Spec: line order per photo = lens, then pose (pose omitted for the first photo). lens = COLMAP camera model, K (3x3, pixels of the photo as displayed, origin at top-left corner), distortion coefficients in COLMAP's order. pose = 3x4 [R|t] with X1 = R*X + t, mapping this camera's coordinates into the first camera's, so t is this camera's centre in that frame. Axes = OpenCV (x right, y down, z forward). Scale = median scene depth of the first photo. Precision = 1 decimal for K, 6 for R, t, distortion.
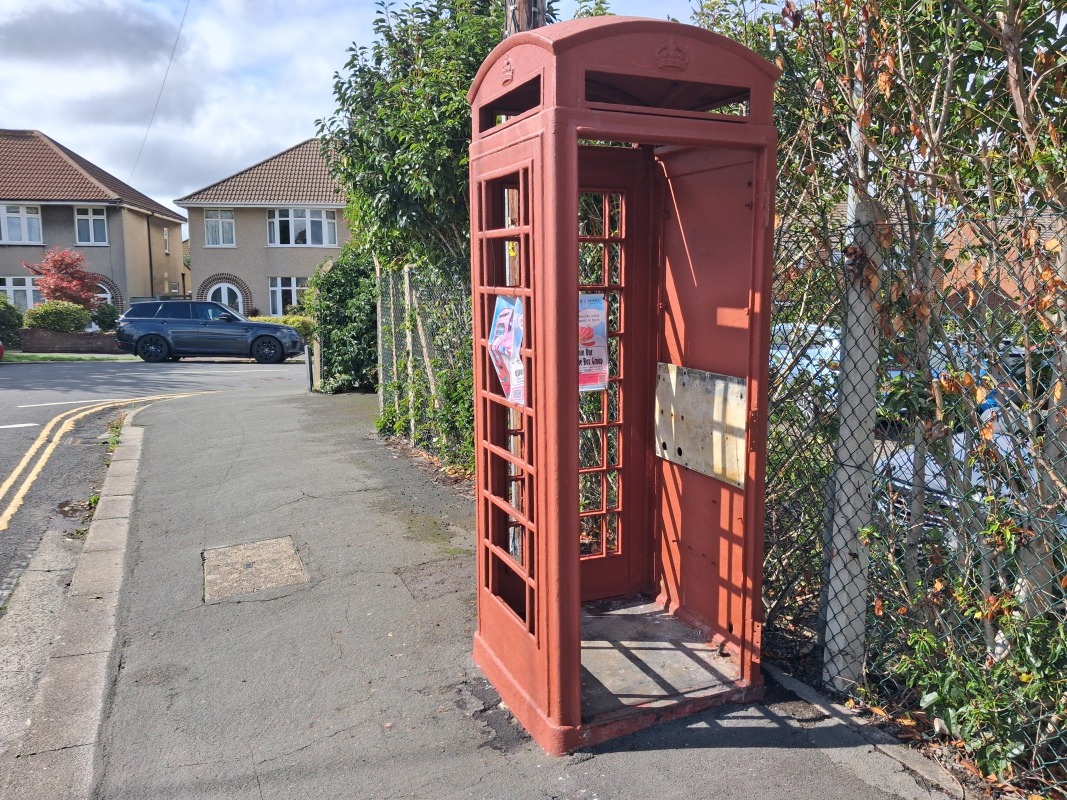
lens RADIAL K [[853.4, 0, 534.8], [0, 853.4, 403.5], [0, 0, 1]] dist [0.019183, -0.019828]
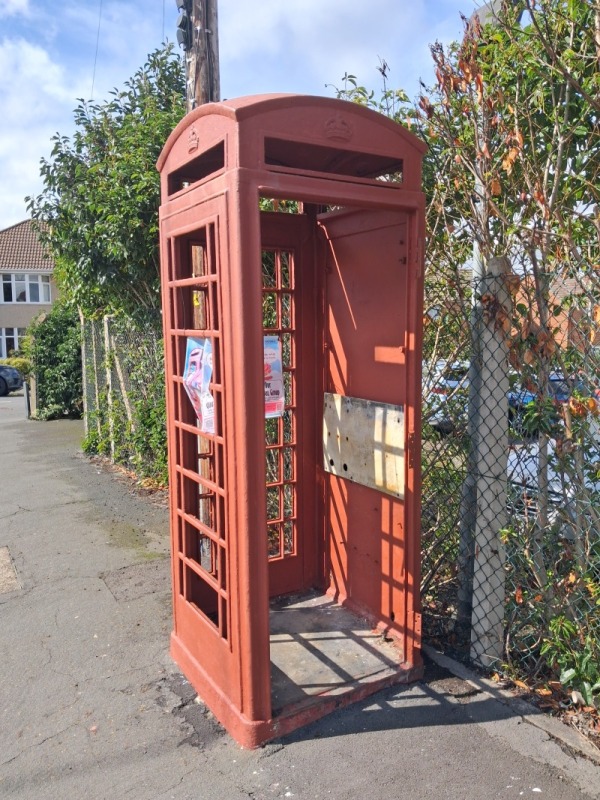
lens RADIAL K [[639.9, 0, 299.3], [0, 639.9, 397.9], [0, 0, 1]] dist [0.019183, -0.019828]
pose [[0.989930, -0.021856, 0.139863, -0.016735], [0.026829, 0.999070, -0.033769, -0.013378], [-0.138995, 0.037181, 0.989595, 0.136517]]
